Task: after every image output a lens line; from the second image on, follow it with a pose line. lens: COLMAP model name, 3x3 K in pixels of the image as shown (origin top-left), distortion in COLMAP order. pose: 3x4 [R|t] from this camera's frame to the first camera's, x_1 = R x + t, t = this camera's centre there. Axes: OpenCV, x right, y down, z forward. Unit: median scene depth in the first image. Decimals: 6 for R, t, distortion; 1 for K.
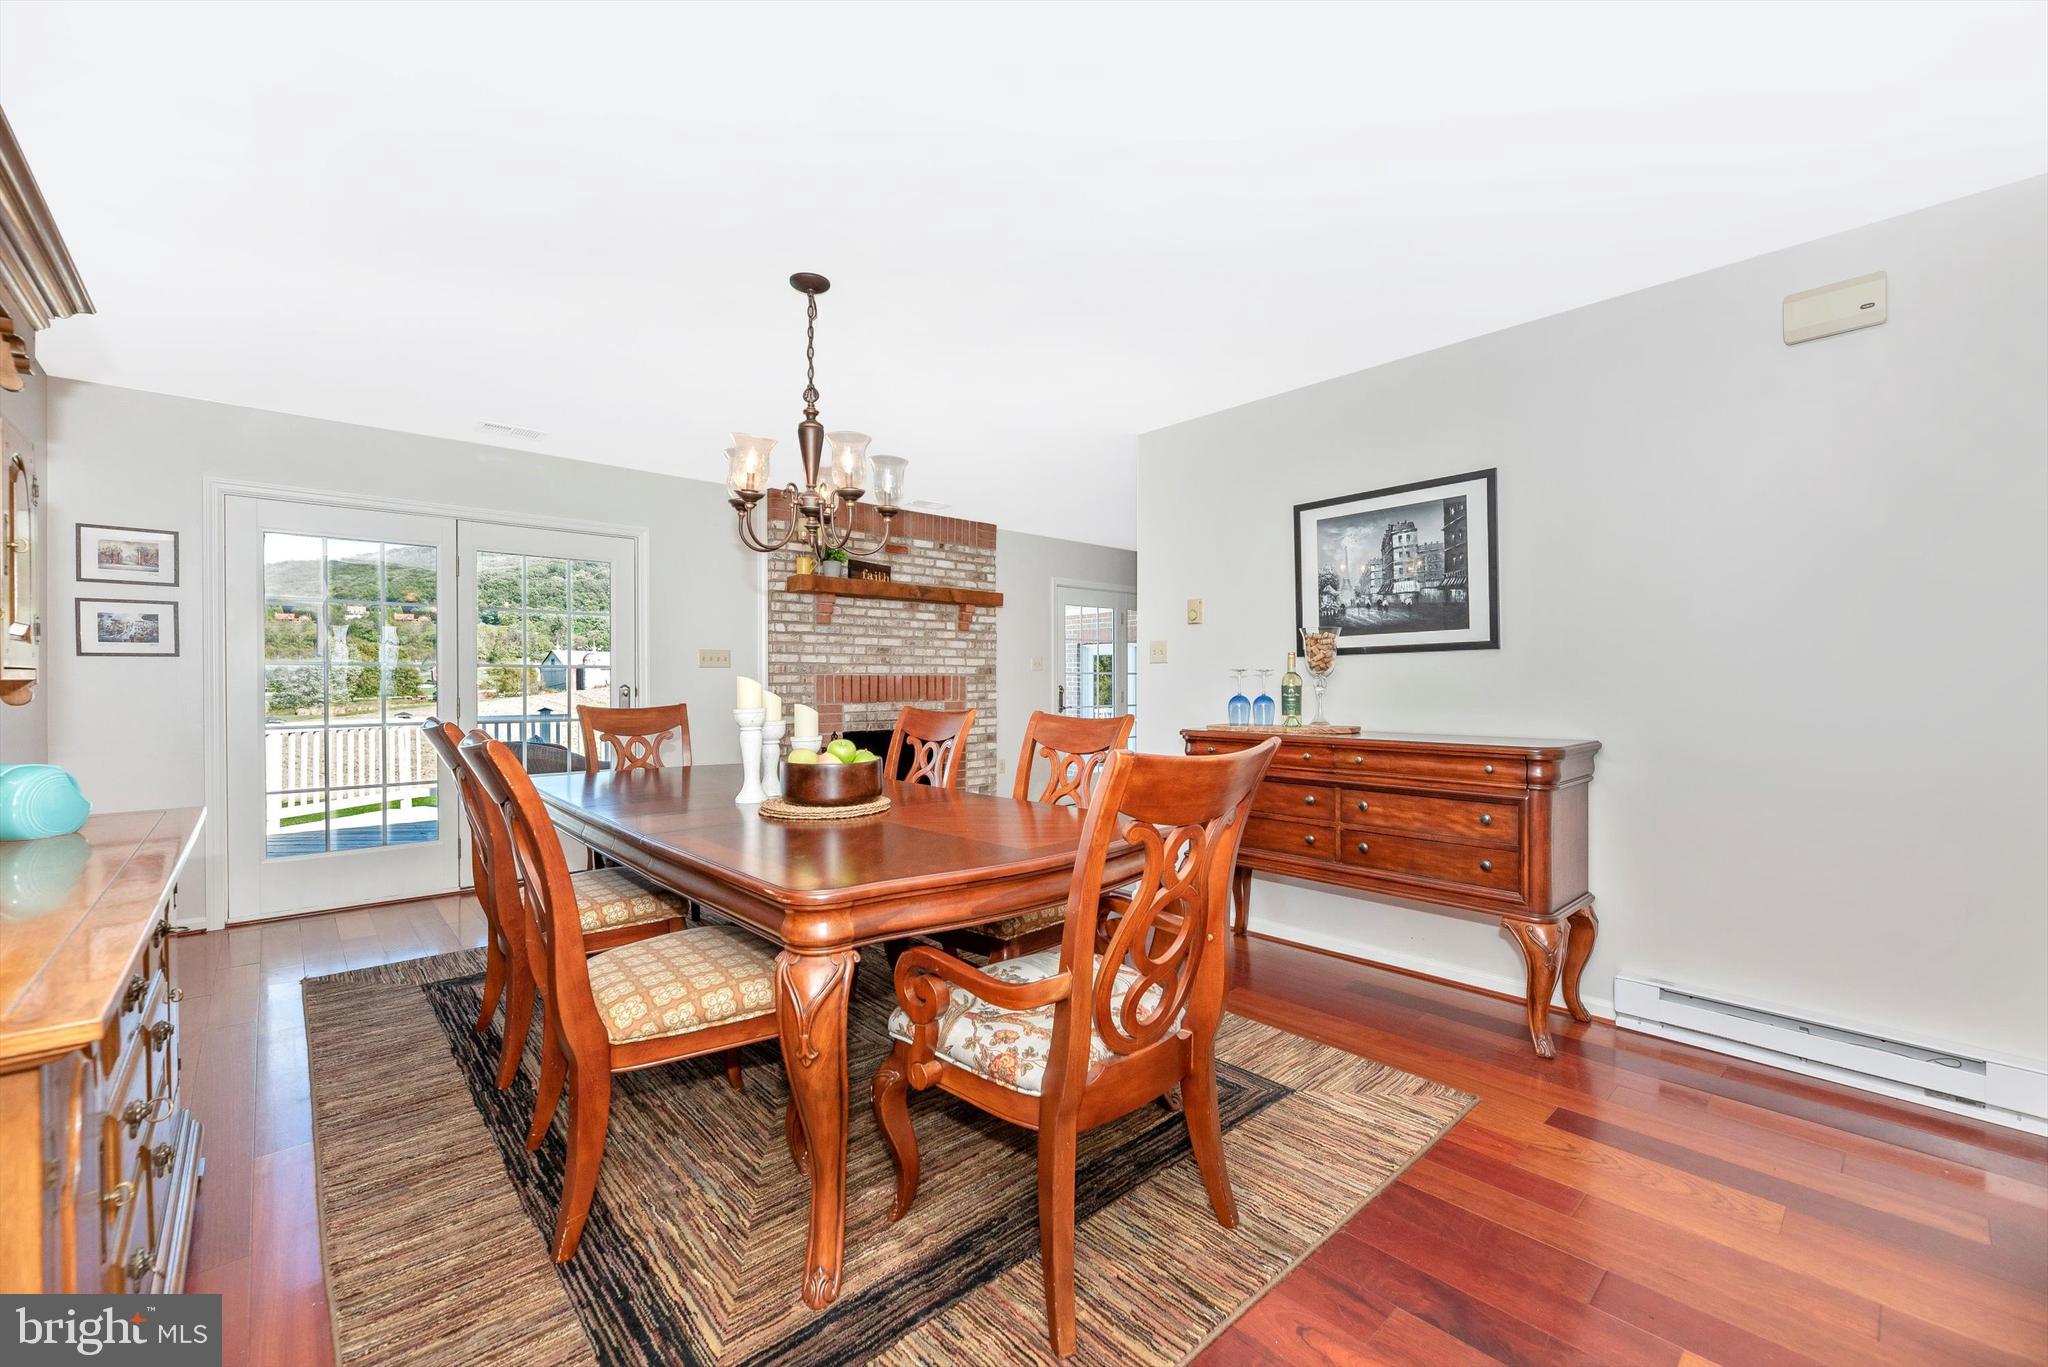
lens RADIAL K [[839.9, 0, 1028.1], [0, 839.9, 681.8], [0, 0, 1]] dist [0.000624, 0.000552]
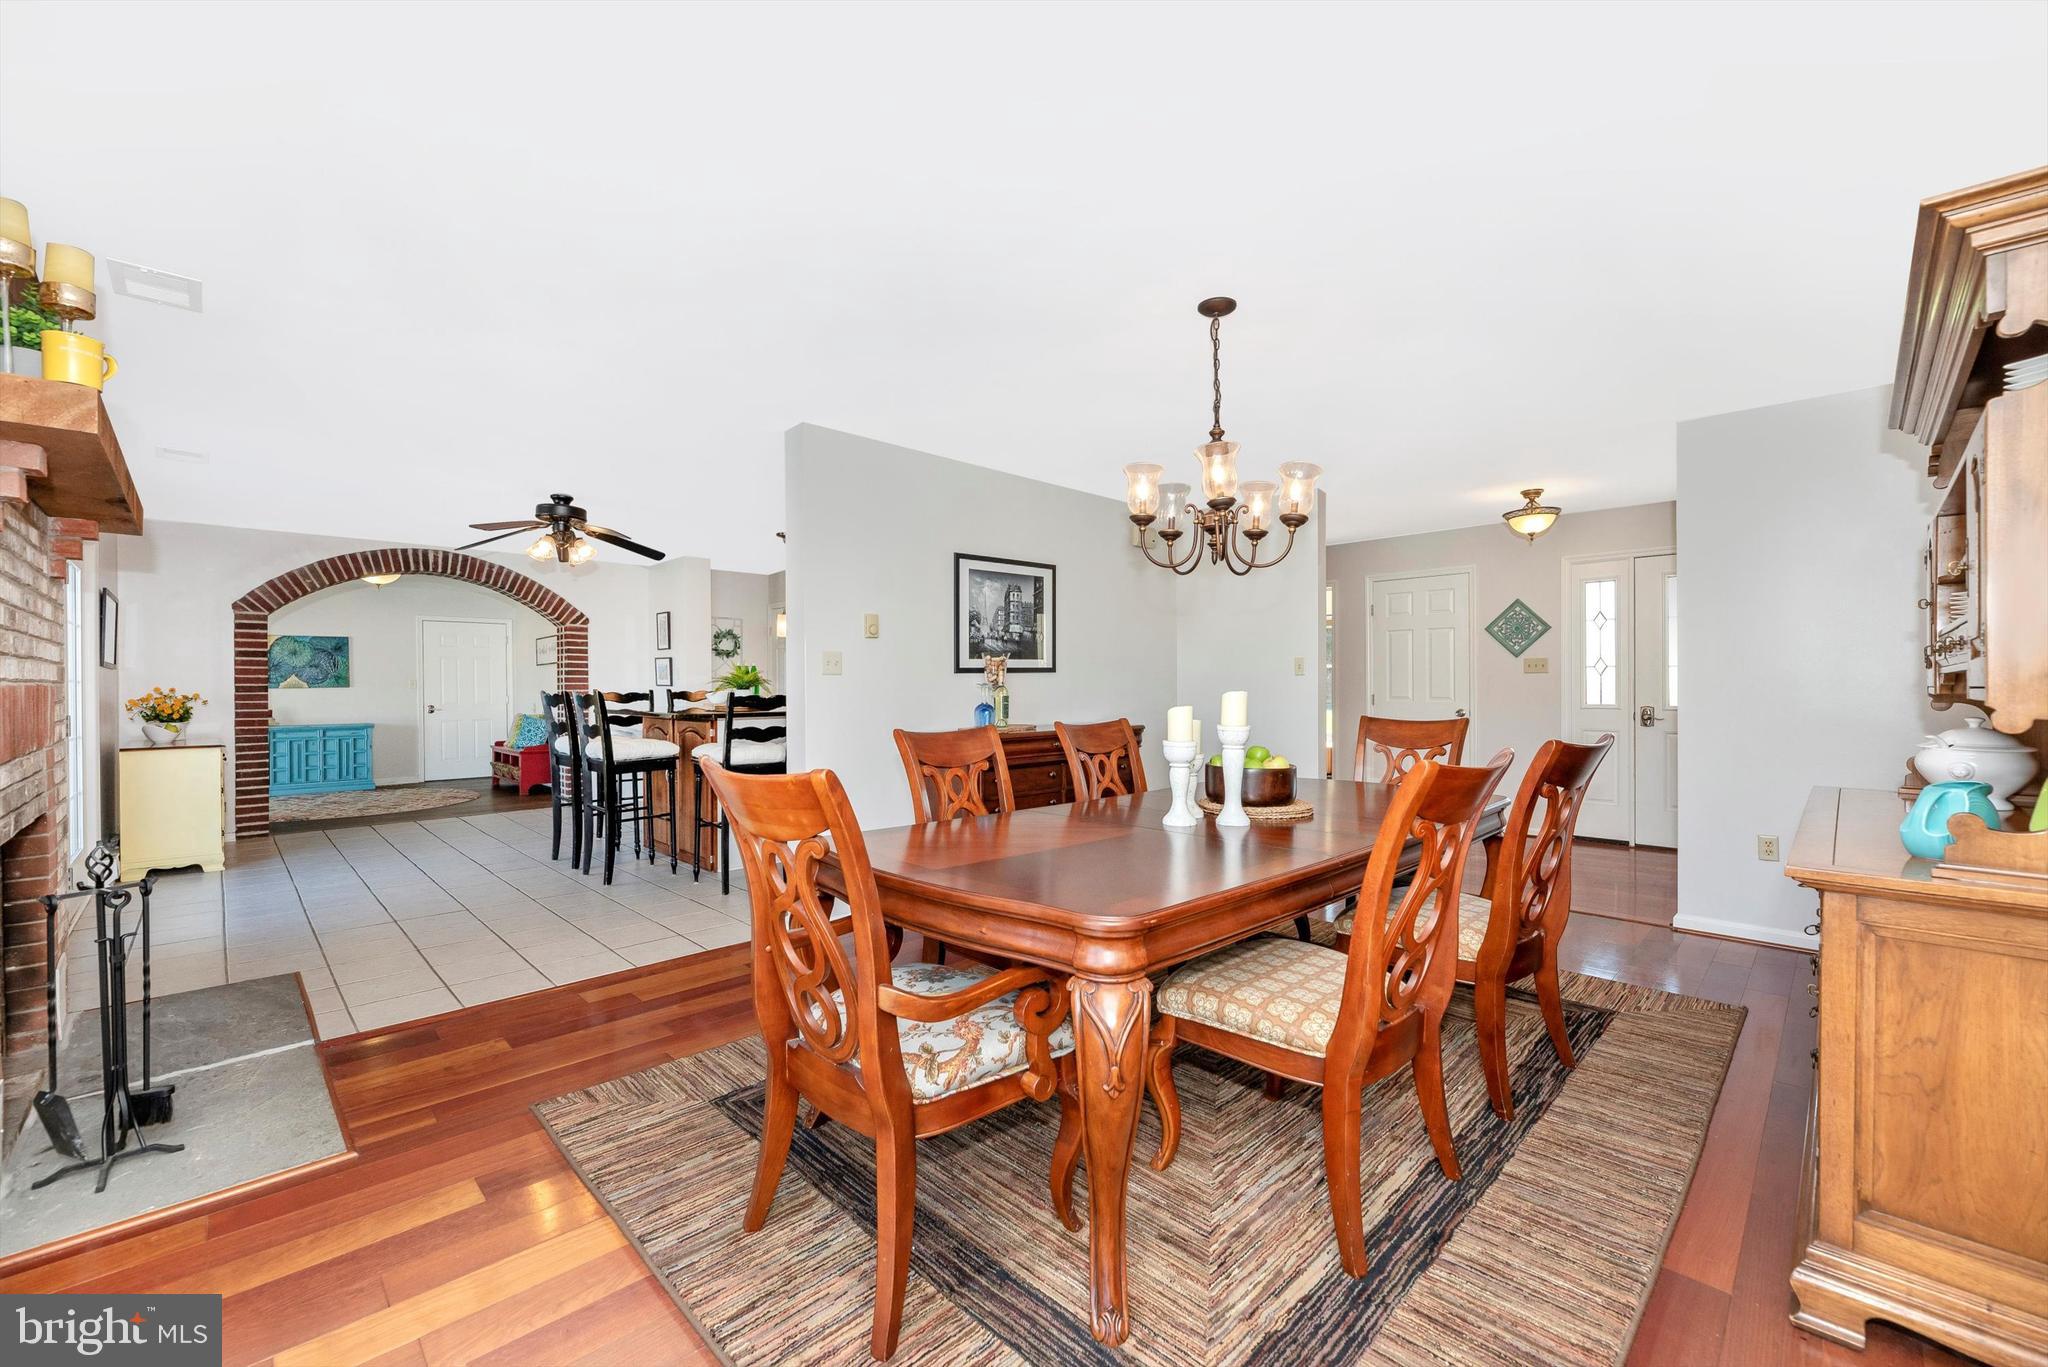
lens RADIAL K [[839.9, 0, 1025.2], [0, 839.9, 686.5], [0, 0, 1]] dist [0.000624, 0.000552]
pose [[-0.040221, -0.000347, 0.999191, -1.028857], [0.000267, 1.000000, 0.000358, -0.010685], [-0.999191, 0.000281, -0.040221, 1.031450]]
